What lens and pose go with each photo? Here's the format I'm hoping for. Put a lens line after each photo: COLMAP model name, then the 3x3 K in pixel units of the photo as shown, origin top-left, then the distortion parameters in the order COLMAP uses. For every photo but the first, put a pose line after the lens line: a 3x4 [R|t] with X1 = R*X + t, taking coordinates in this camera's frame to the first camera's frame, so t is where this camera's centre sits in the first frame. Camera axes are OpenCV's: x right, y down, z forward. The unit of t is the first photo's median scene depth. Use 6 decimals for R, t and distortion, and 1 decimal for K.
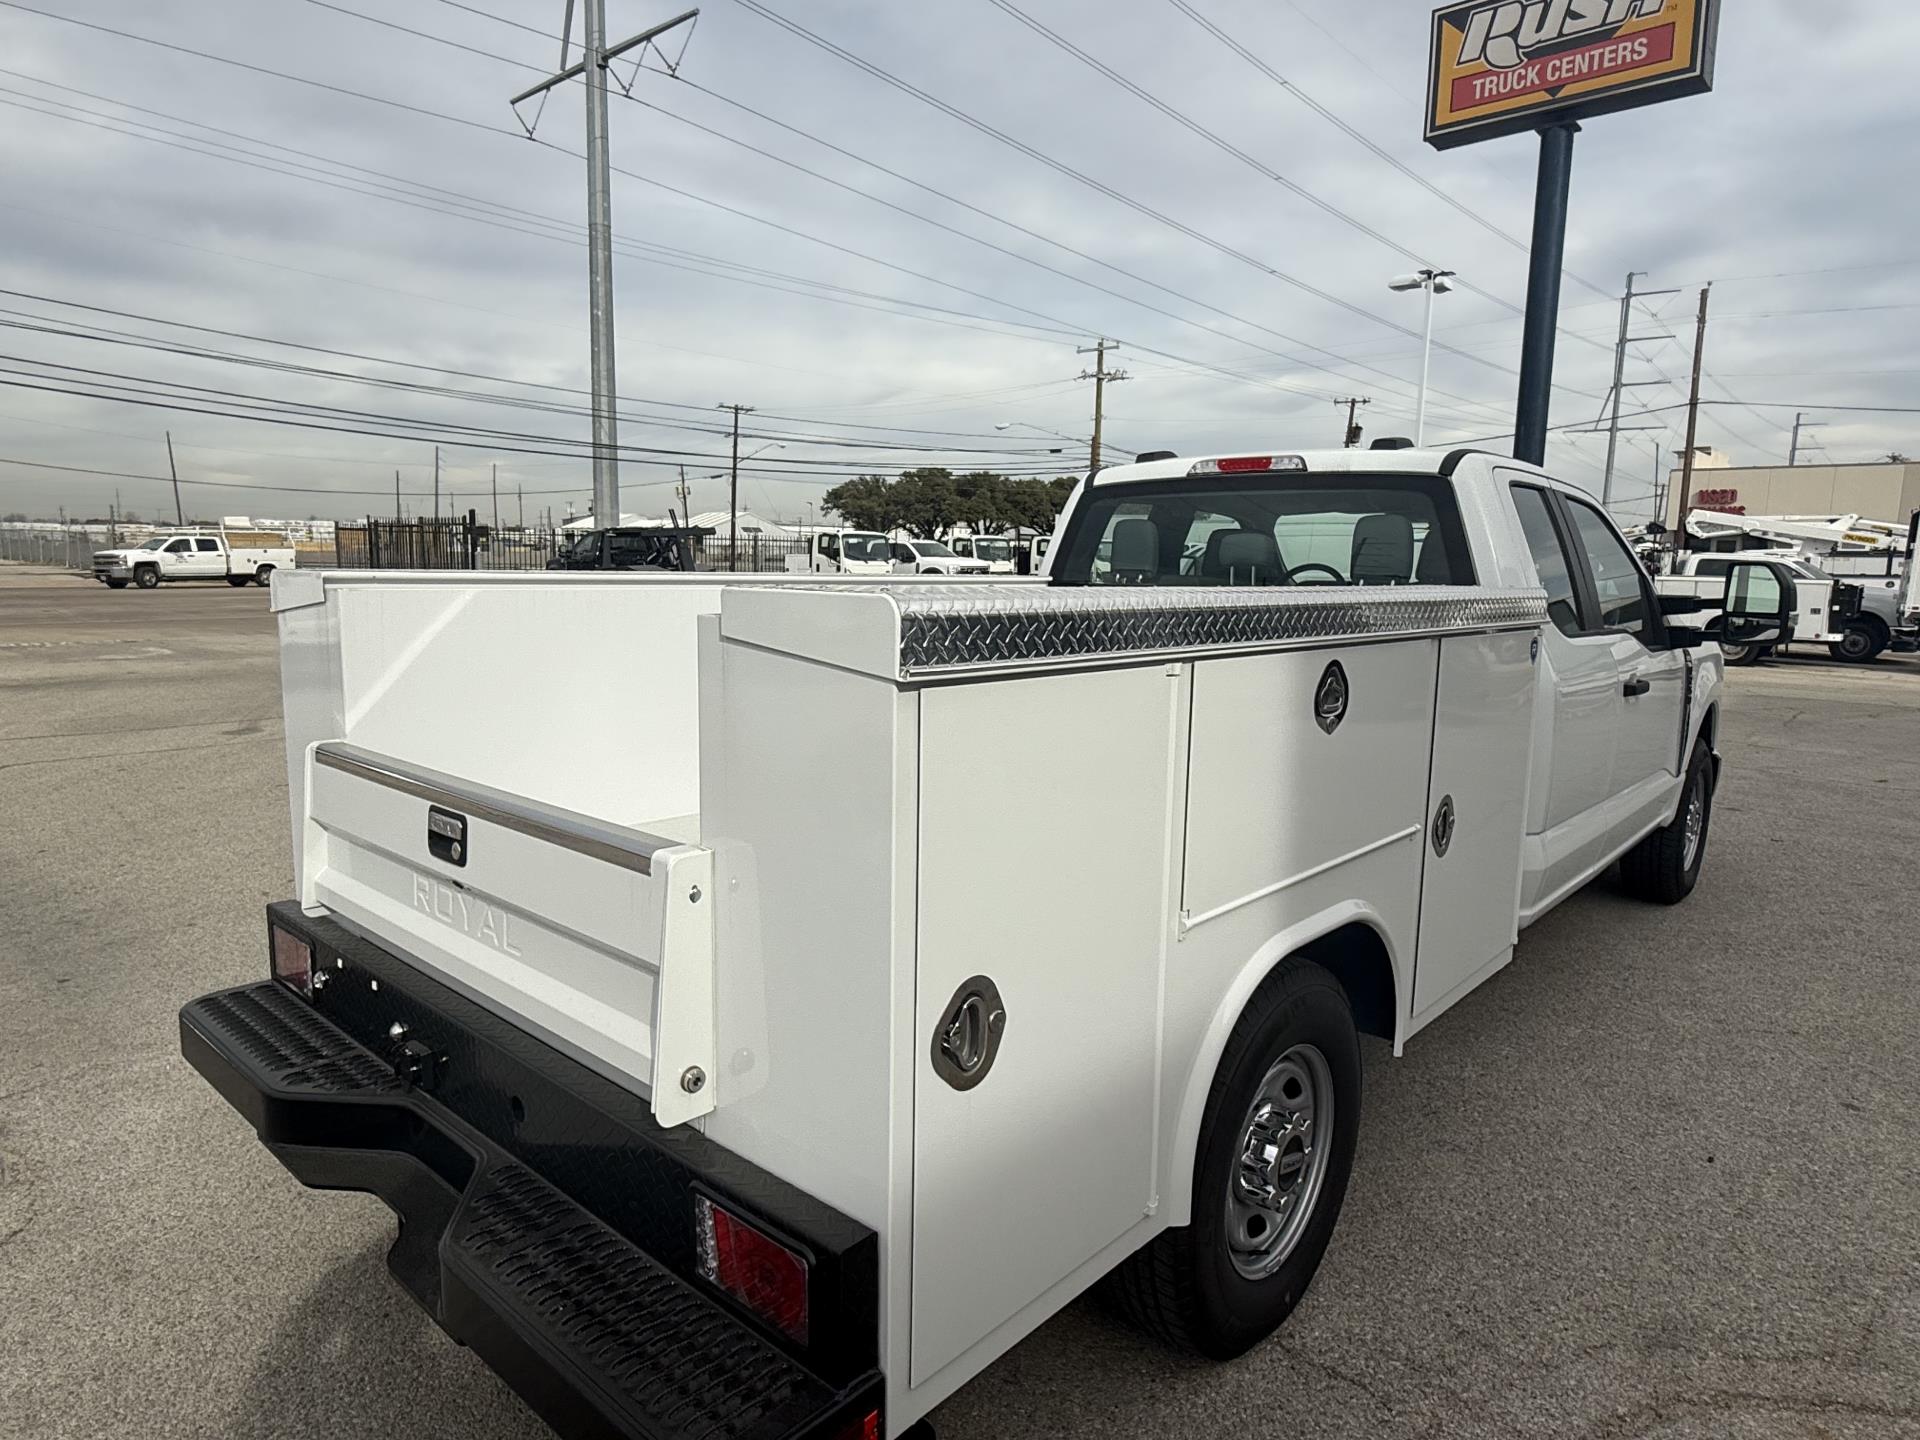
lens RADIAL K [[1149.2, 0, 958.7], [0, 1149.2, 711.5], [0, 0, 1]] dist [0.000918, -0.002162]
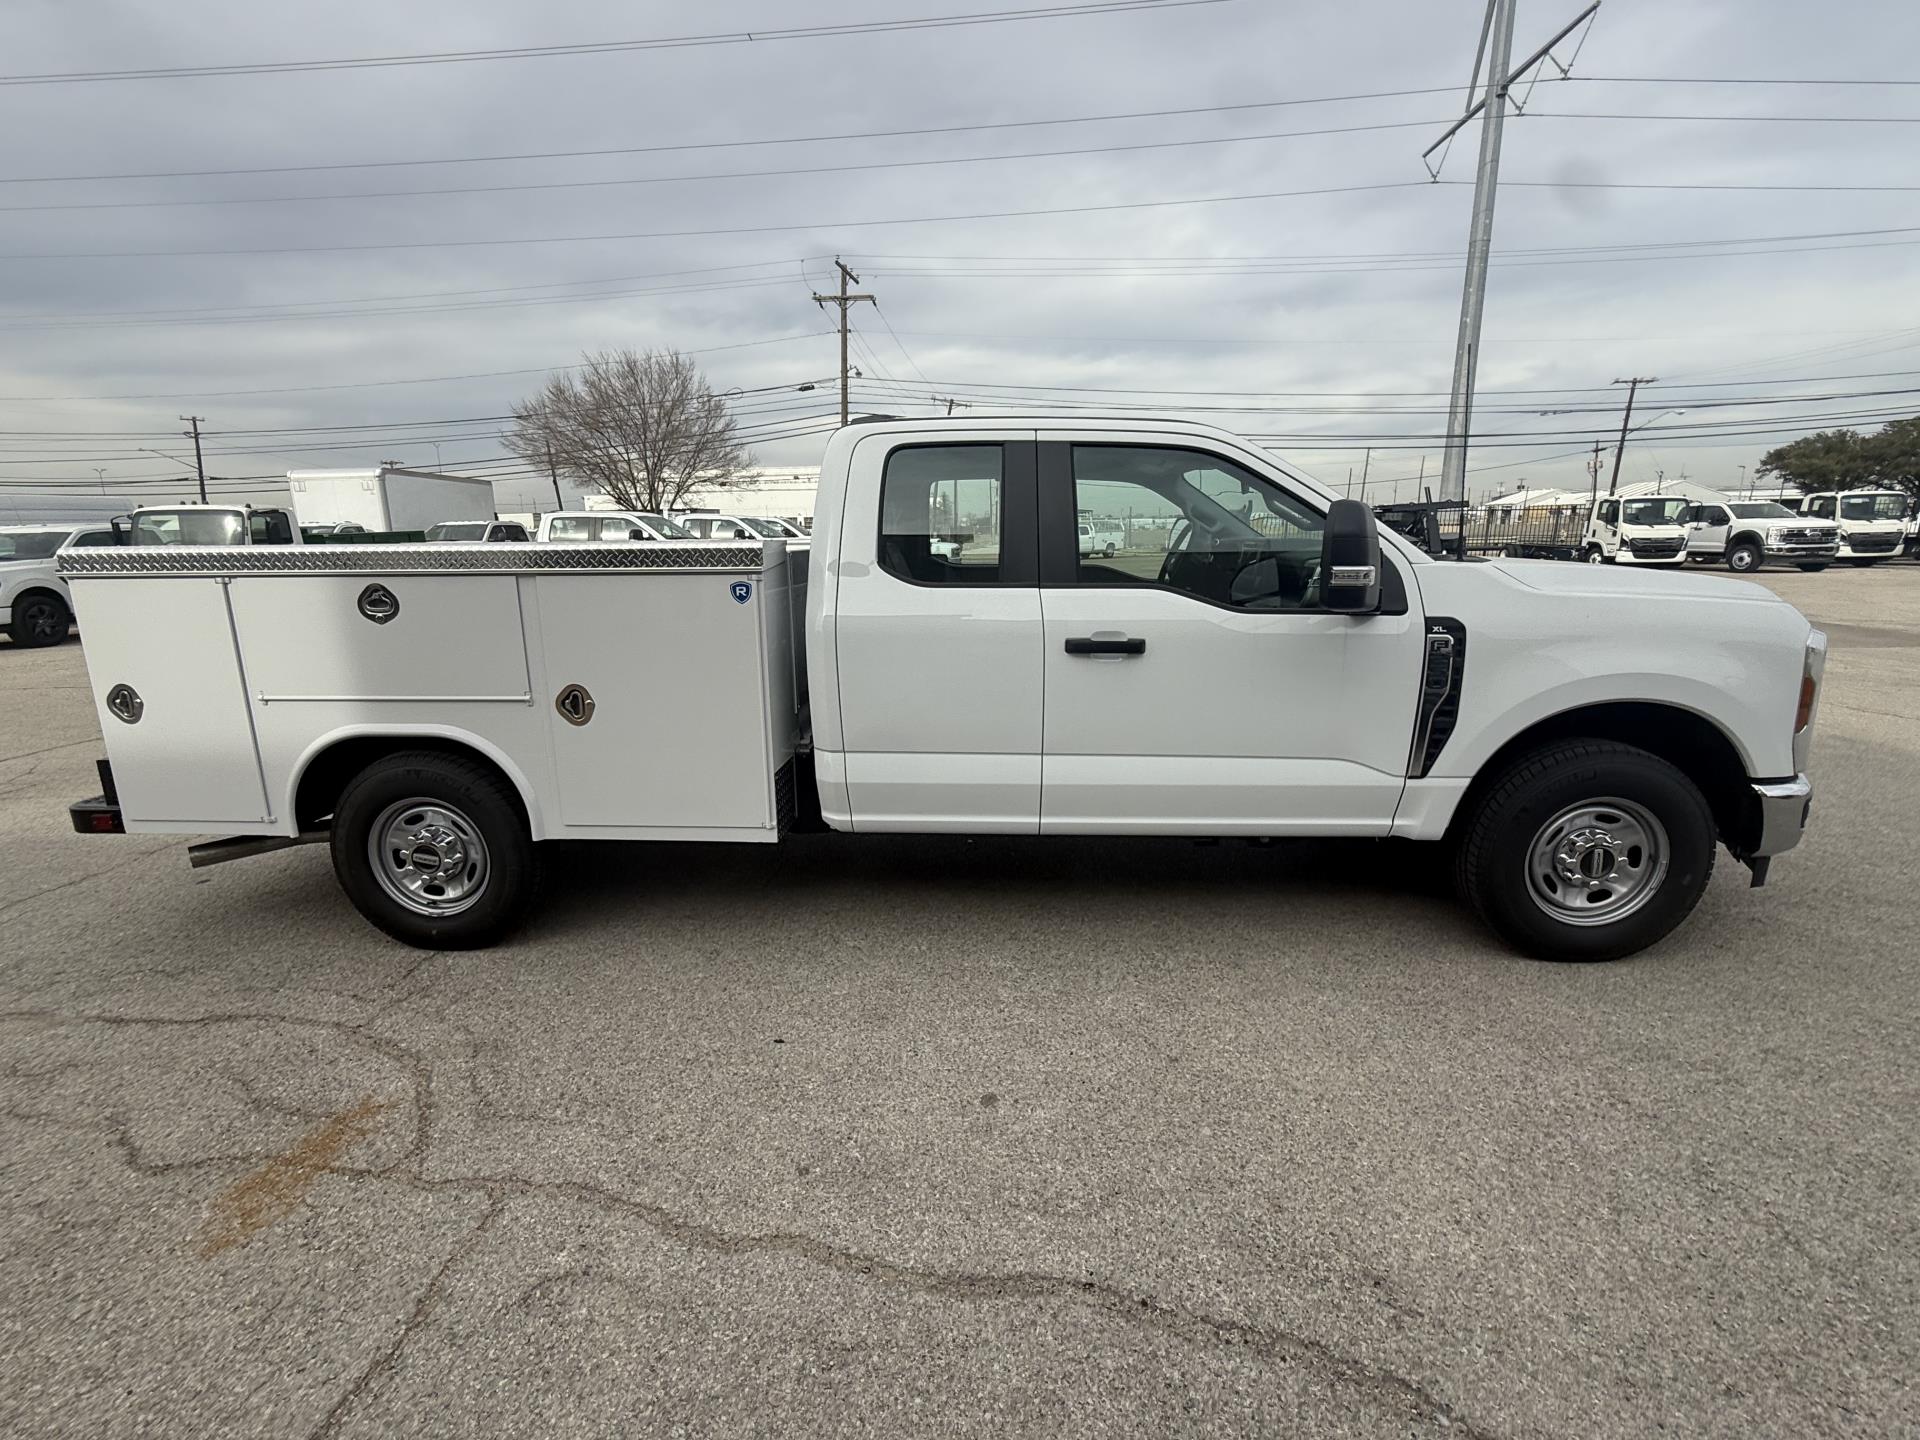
lens RADIAL K [[852.2, 0, 972.3], [0, 852.2, 714.4], [0, 0, 1]] dist [0.008330, -0.002372]
pose [[0.619070, 0.135140, -0.773621, 0.107492], [-0.077239, 0.990784, 0.111267, -0.003588], [0.781528, -0.009128, 0.623803, 0.047598]]
